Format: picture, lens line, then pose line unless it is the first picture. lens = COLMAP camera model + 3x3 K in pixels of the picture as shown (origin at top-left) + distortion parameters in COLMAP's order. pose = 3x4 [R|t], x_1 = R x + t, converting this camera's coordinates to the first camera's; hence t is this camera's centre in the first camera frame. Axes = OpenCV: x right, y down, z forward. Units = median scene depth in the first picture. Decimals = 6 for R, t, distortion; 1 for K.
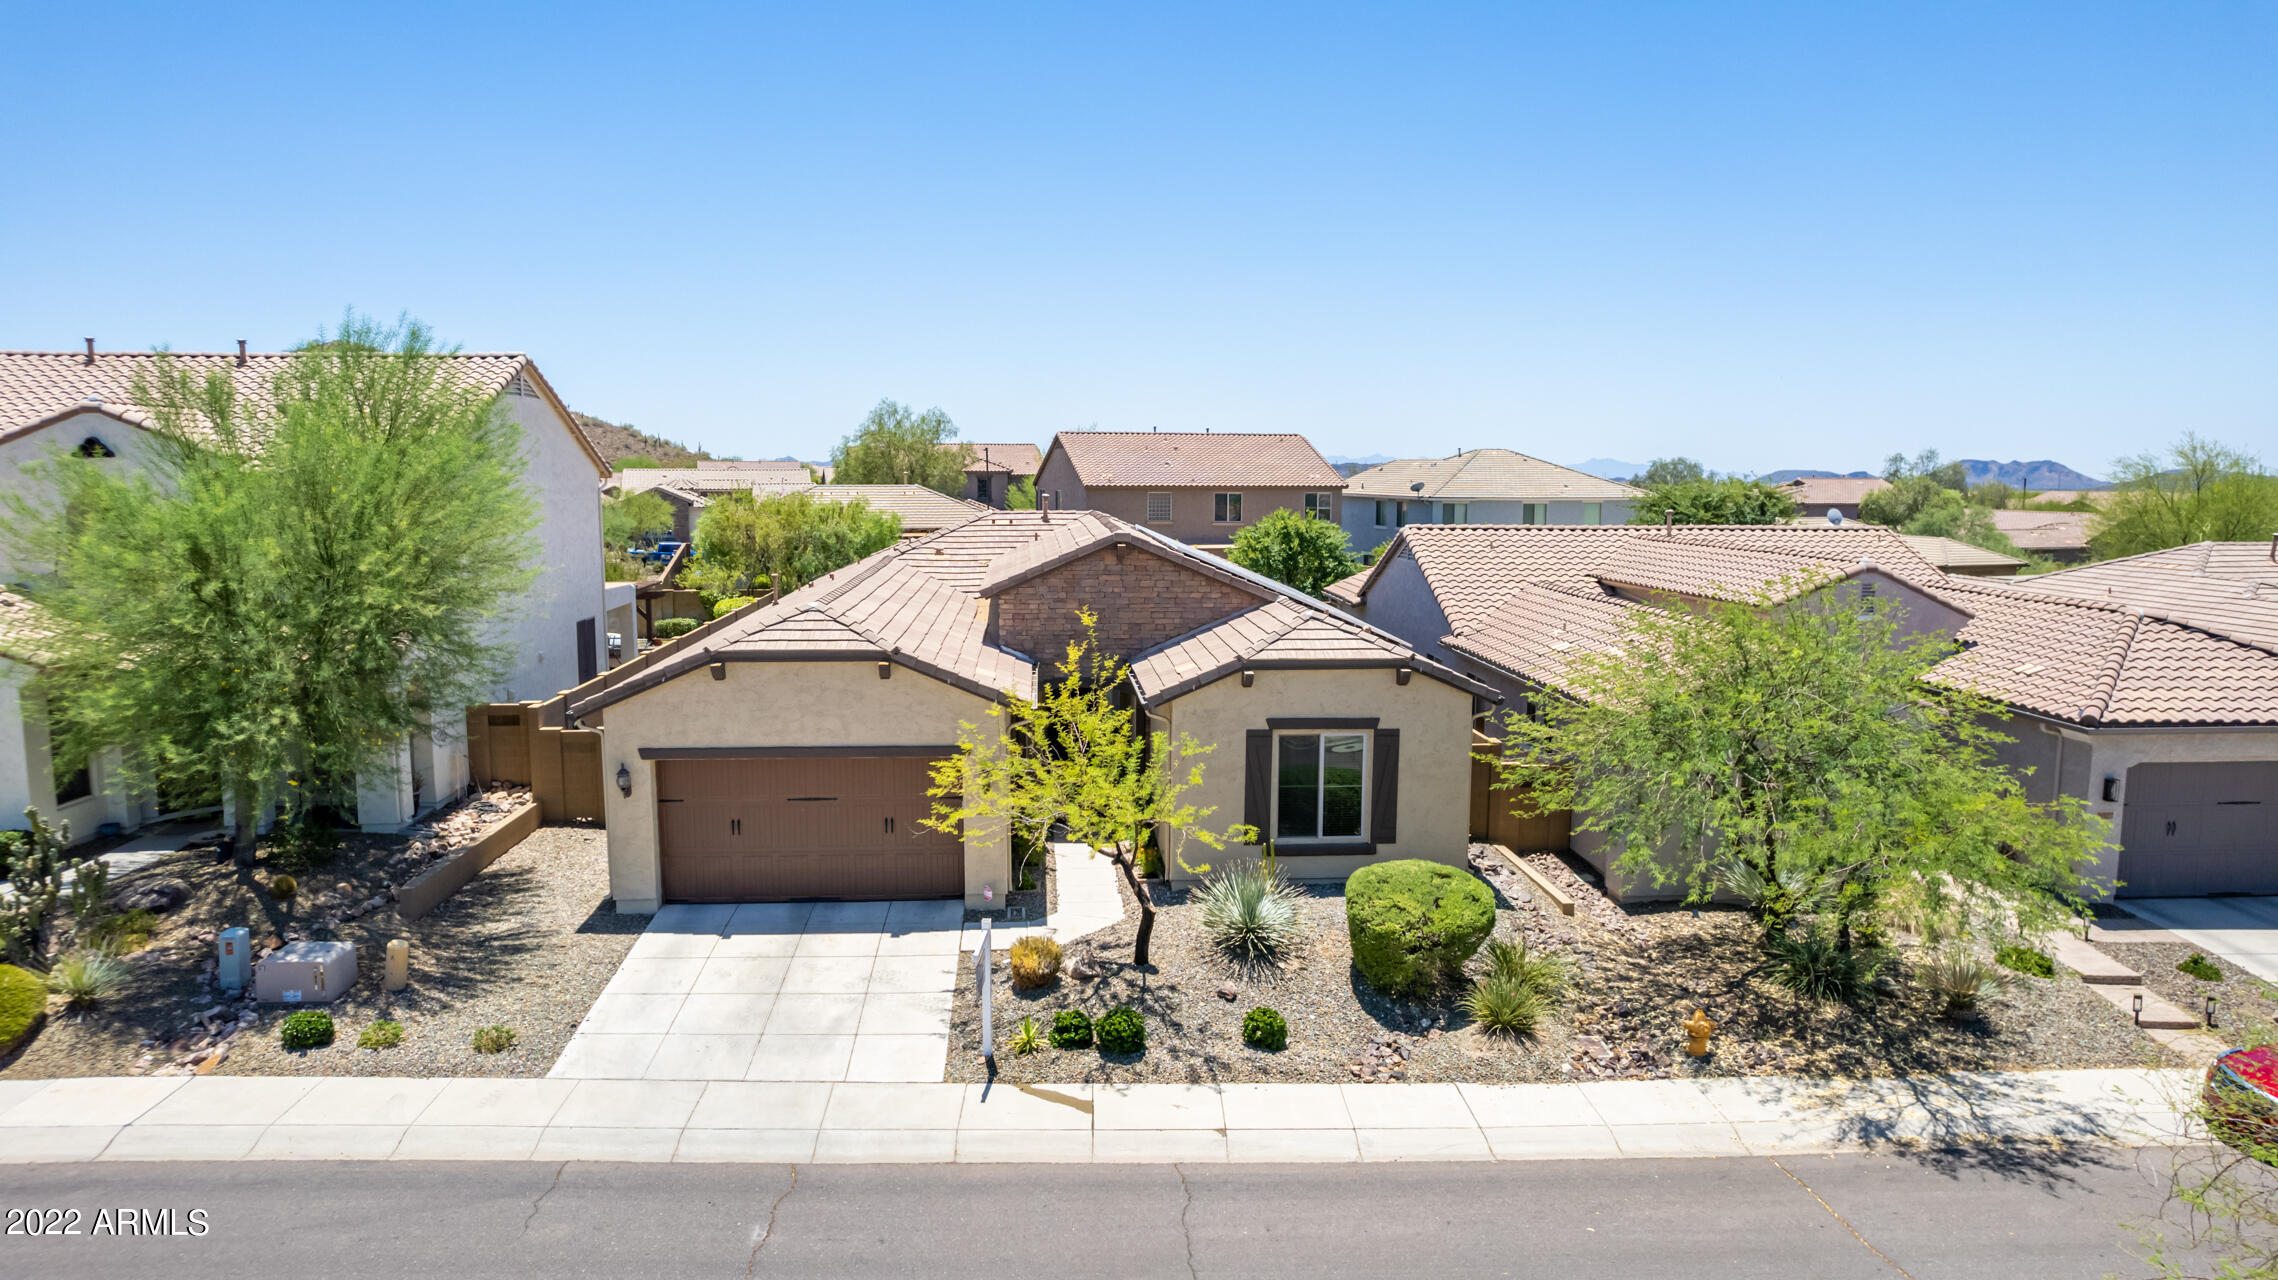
lens RADIAL K [[1451.1, 0, 1142.6], [0, 1451.1, 647.4], [0, 0, 1]] dist [-0.075612, 0.066163]
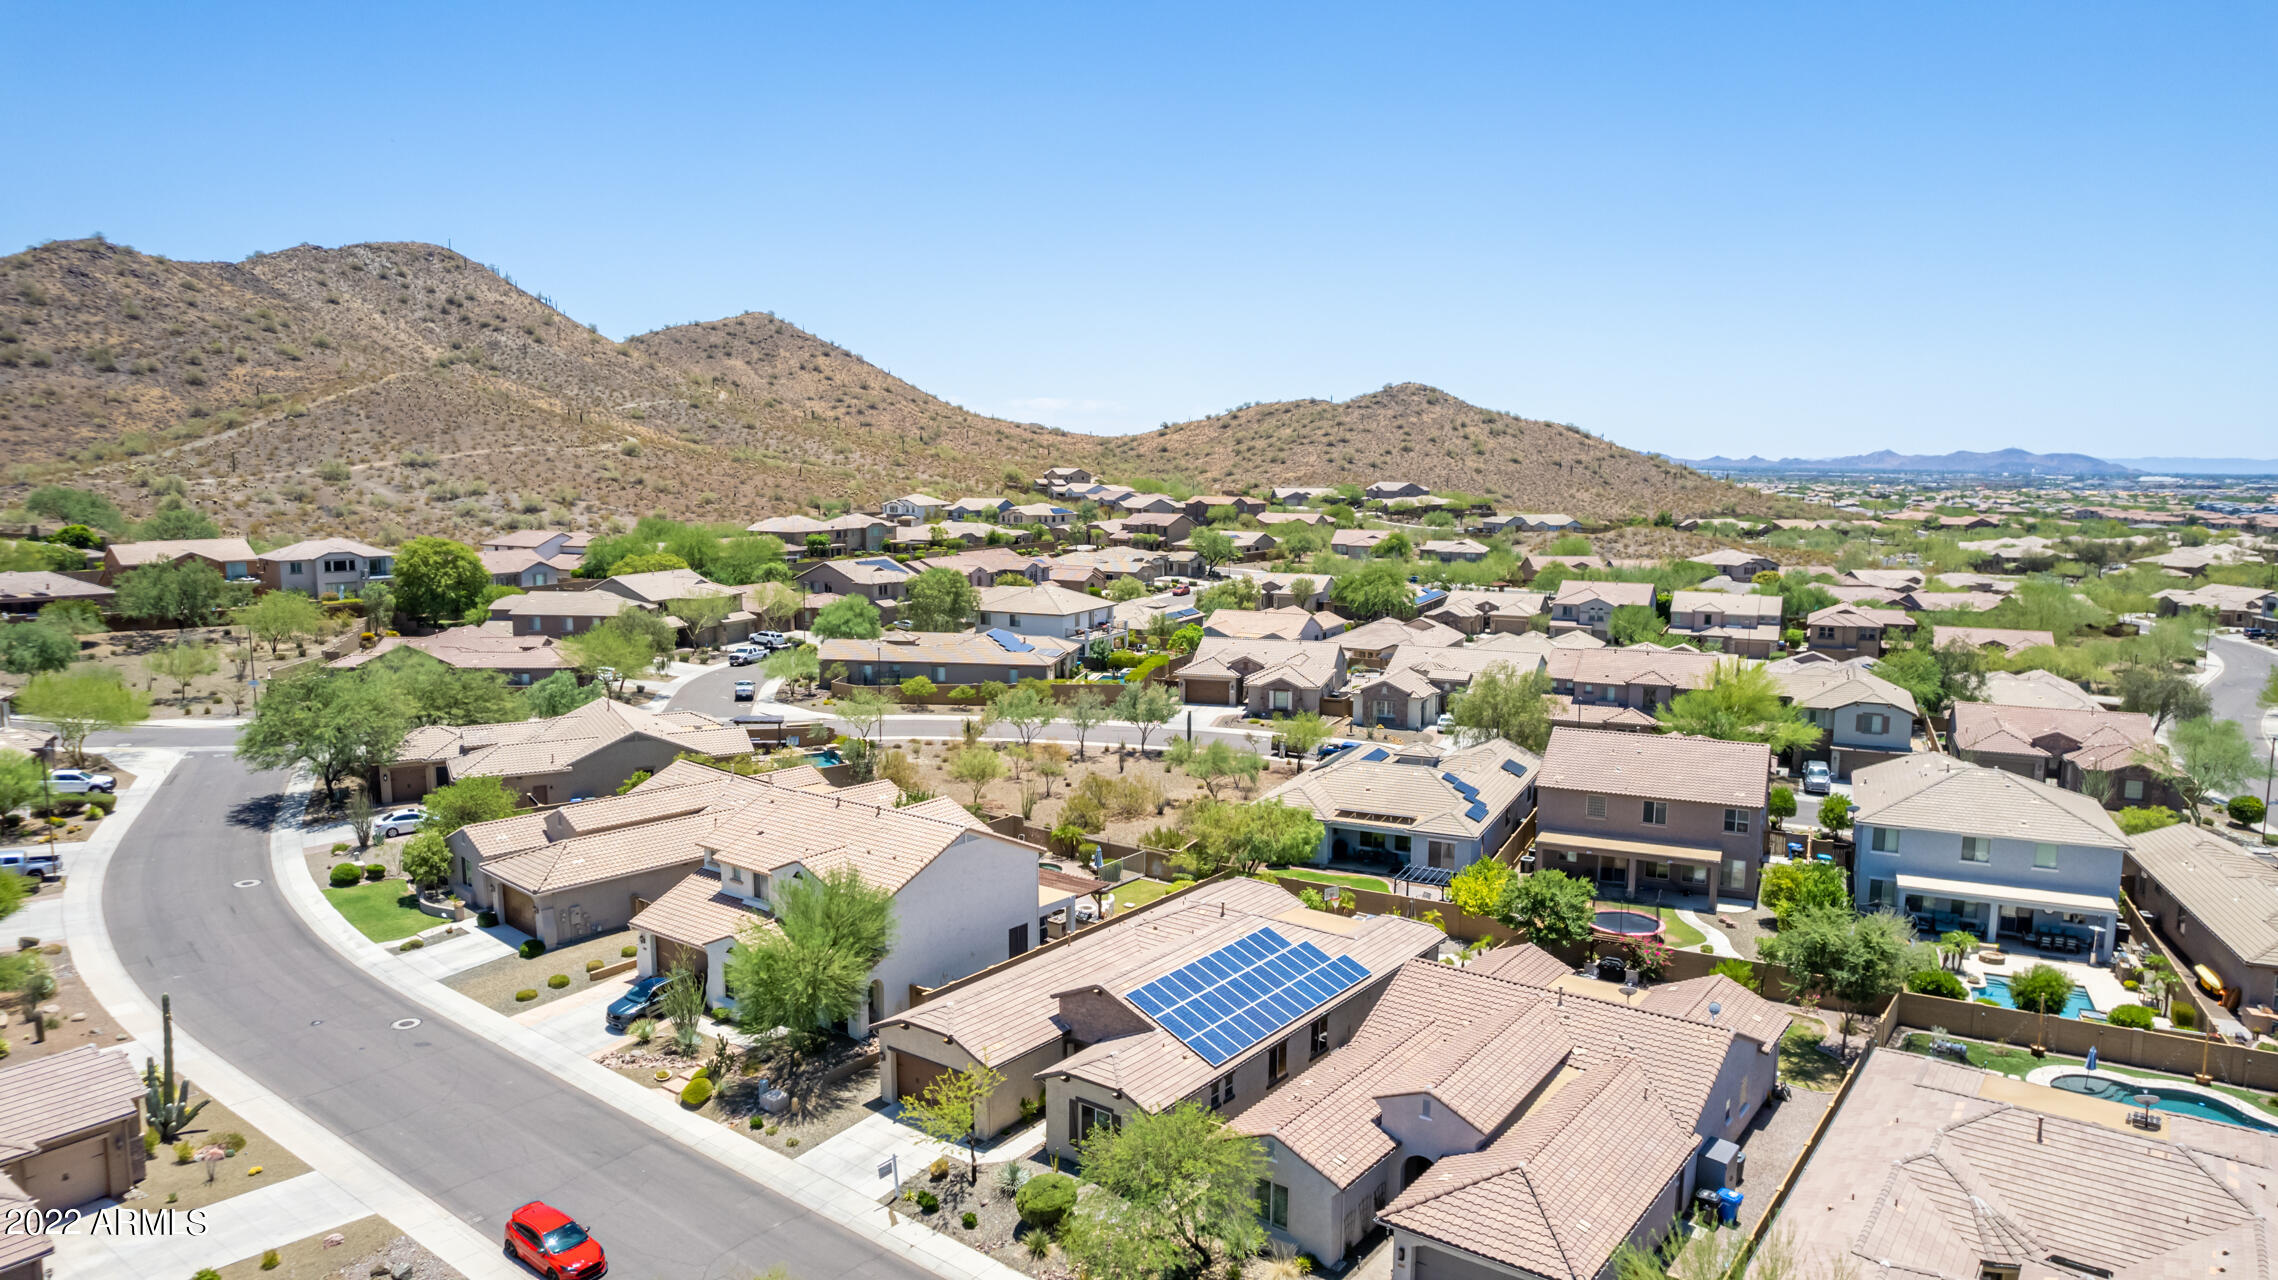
lens RADIAL K [[1448.9, 0, 1139.0], [0, 1448.9, 640.0], [0, 0, 1]] dist [-0.080639, 0.075983]
pose [[0.753747, 0.082717, -0.651939, 1.856978], [-0.081526, 0.996153, 0.032134, -0.884640], [0.652089, 0.028929, 0.757591, -0.847576]]
